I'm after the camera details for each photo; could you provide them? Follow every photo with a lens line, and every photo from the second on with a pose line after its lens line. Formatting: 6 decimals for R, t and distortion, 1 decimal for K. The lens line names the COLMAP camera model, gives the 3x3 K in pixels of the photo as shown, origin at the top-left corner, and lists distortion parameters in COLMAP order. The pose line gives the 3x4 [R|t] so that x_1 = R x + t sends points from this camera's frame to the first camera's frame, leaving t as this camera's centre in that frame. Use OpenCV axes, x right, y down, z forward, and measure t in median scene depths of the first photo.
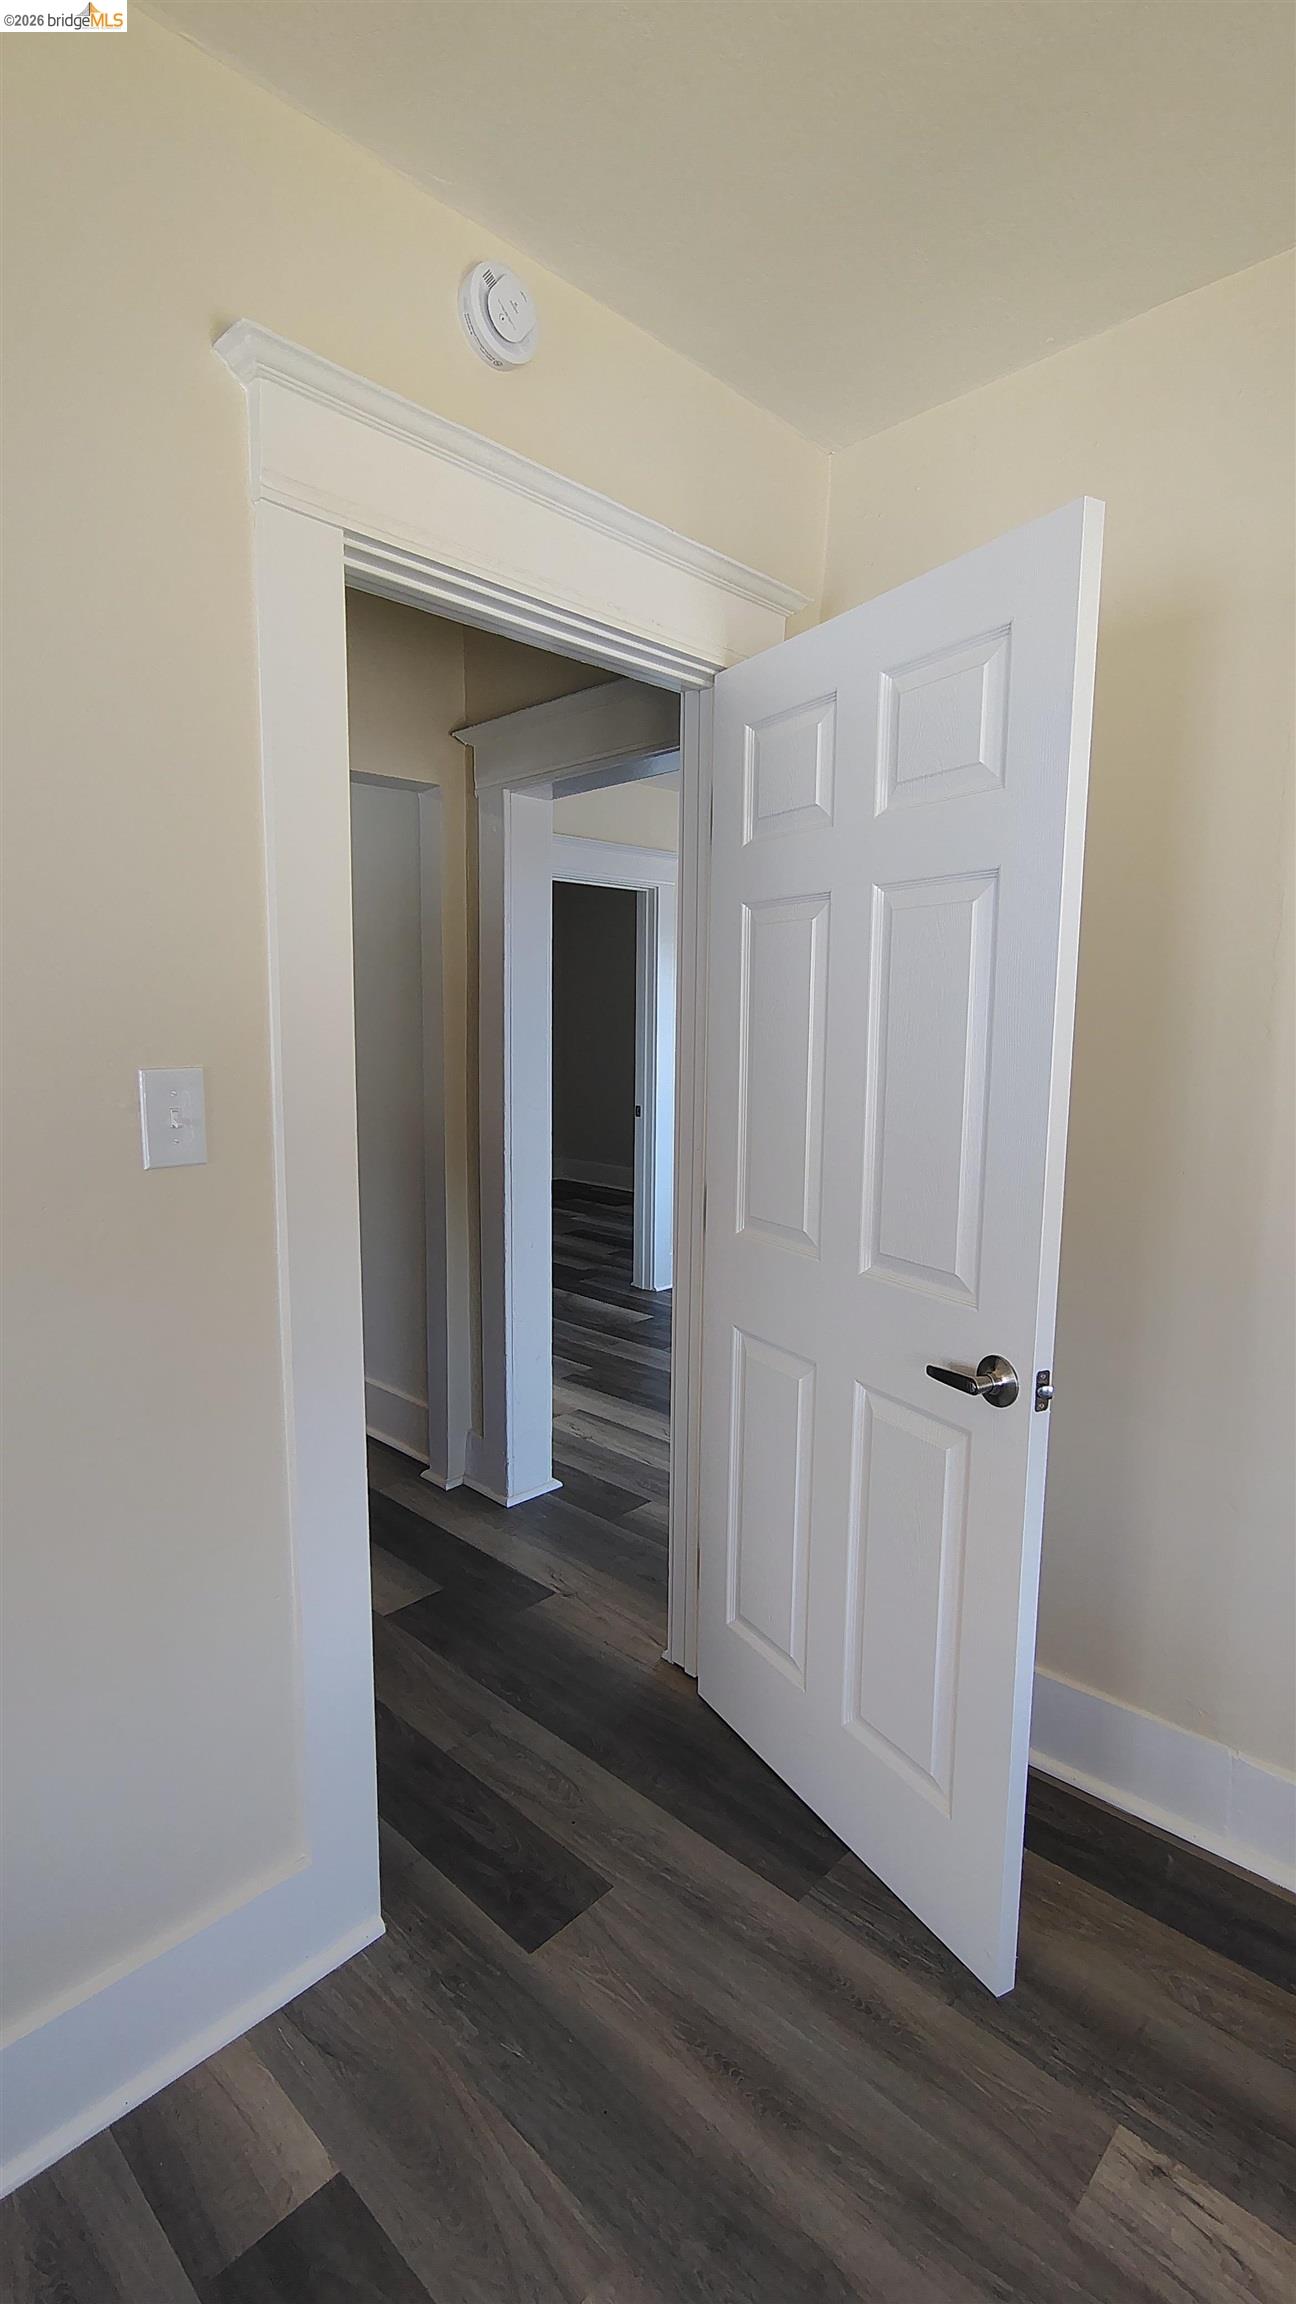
lens RADIAL K [[1065.4, 0, 648.0], [0, 1065.4, 1152.0], [0, 0, 1]] dist [0.001311, -0.004324]
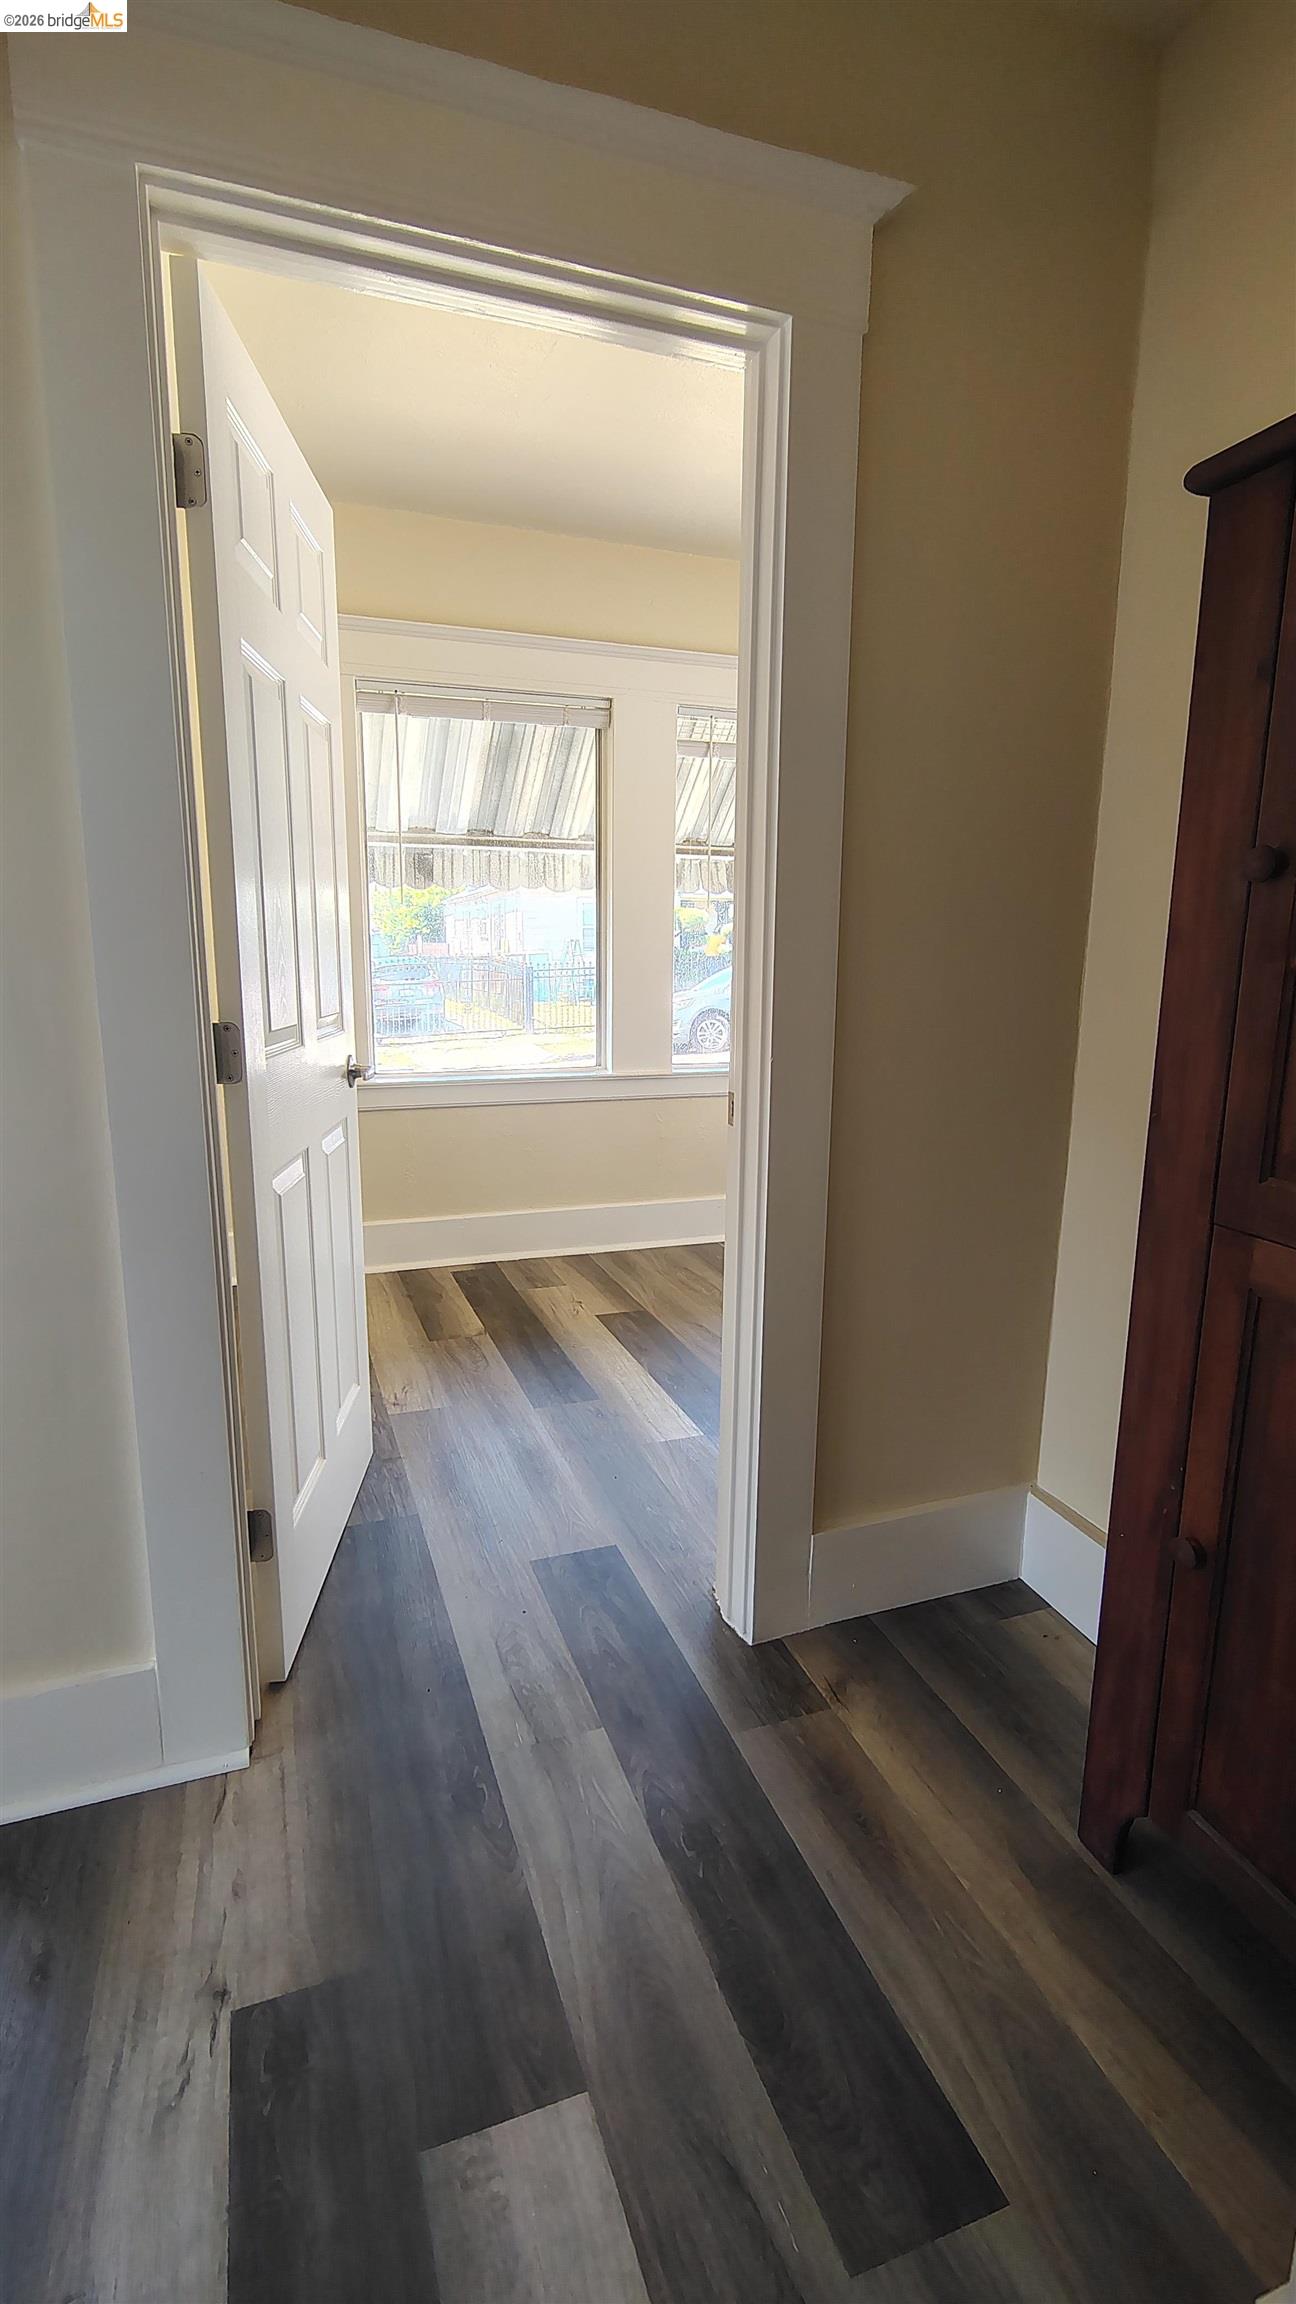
lens RADIAL K [[1065.4, 0, 648.0], [0, 1065.4, 1152.0], [0, 0, 1]] dist [0.001311, -0.004324]
pose [[-0.900707, -0.109573, 0.420381, -0.555326], [0.024081, 0.953588, 0.300150, -0.101975], [-0.433758, 0.280470, -0.856265, 1.680308]]
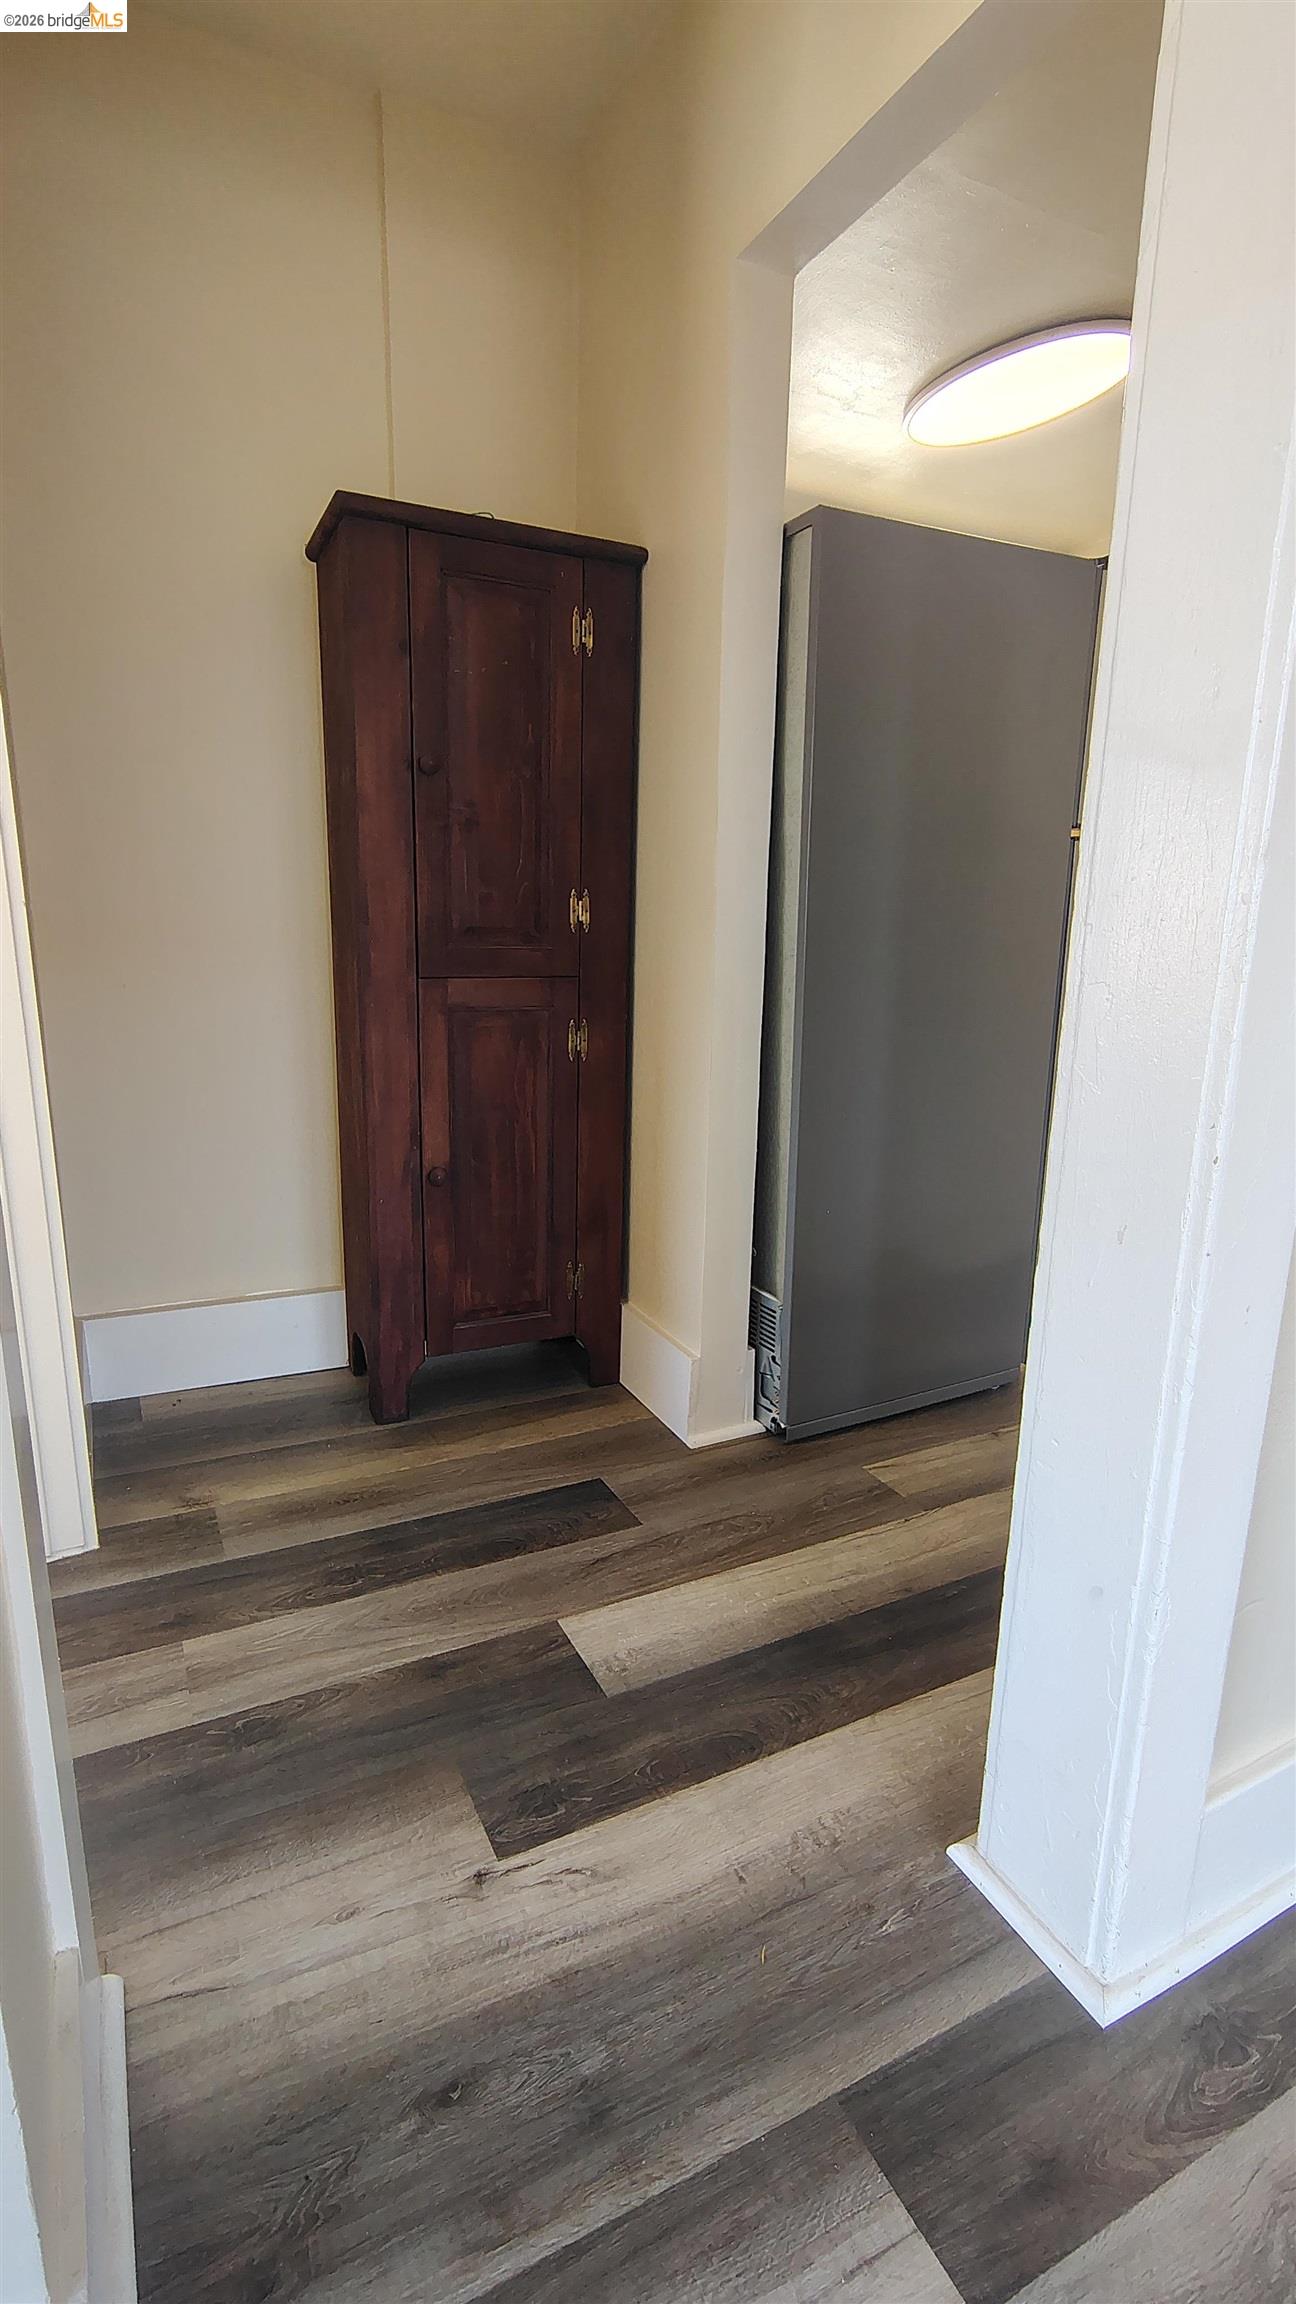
lens RADIAL K [[1065.4, 0, 648.0], [0, 1065.4, 1152.0], [0, 0, 1]] dist [0.001311, -0.004324]
pose [[-0.325131, 0.187431, -0.926909, 0.351004], [-0.134196, 0.961098, 0.241416, 0.015480], [0.936099, 0.202879, -0.287331, 1.563396]]
